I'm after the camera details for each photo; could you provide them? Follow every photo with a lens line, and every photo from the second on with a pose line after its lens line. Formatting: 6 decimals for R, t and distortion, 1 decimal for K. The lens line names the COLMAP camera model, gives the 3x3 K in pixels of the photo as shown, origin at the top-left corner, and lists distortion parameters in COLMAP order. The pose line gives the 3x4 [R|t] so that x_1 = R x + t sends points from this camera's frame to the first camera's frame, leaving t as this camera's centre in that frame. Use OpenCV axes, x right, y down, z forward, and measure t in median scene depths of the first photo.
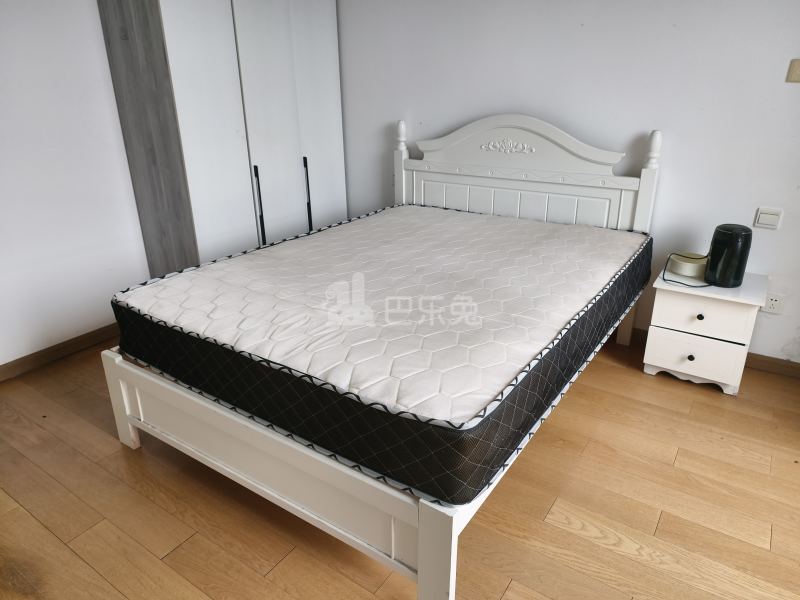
lens RADIAL K [[533.8, 0, 403.1], [0, 533.8, 287.6], [0, 0, 1]] dist [0.065609, -0.115000]
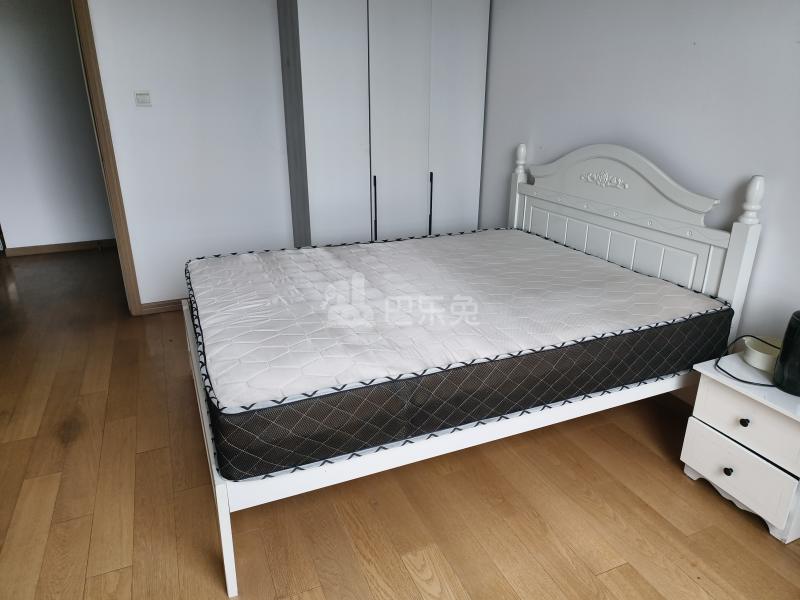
lens RADIAL K [[534.5, 0, 399.6], [0, 534.5, 290.5], [0, 0, 1]] dist [-0.001076, -0.001339]
pose [[0.842718, 0.195483, -0.501610, 0.425914], [-0.205307, 0.978027, 0.036227, -0.048487], [0.497670, 0.072456, 0.864335, 0.082798]]
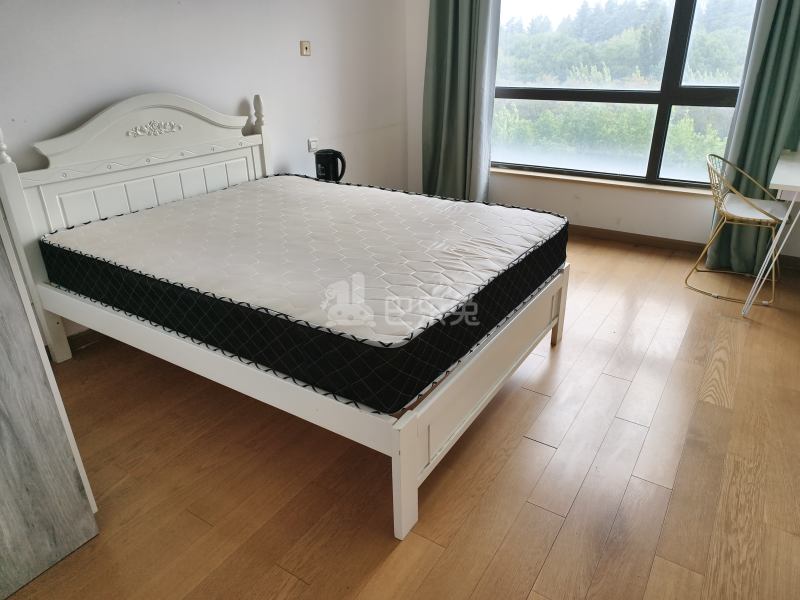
lens RADIAL K [[550.7, 0, 400.0], [0, 550.7, 300.0], [0, 0, 1]] dist [0.003555, 0.000274]
pose [[-0.005113, -0.408391, 0.912793, -0.875180], [0.368946, 0.847635, 0.381305, -0.238233], [-0.929437, 0.338721, 0.146340, 0.618765]]
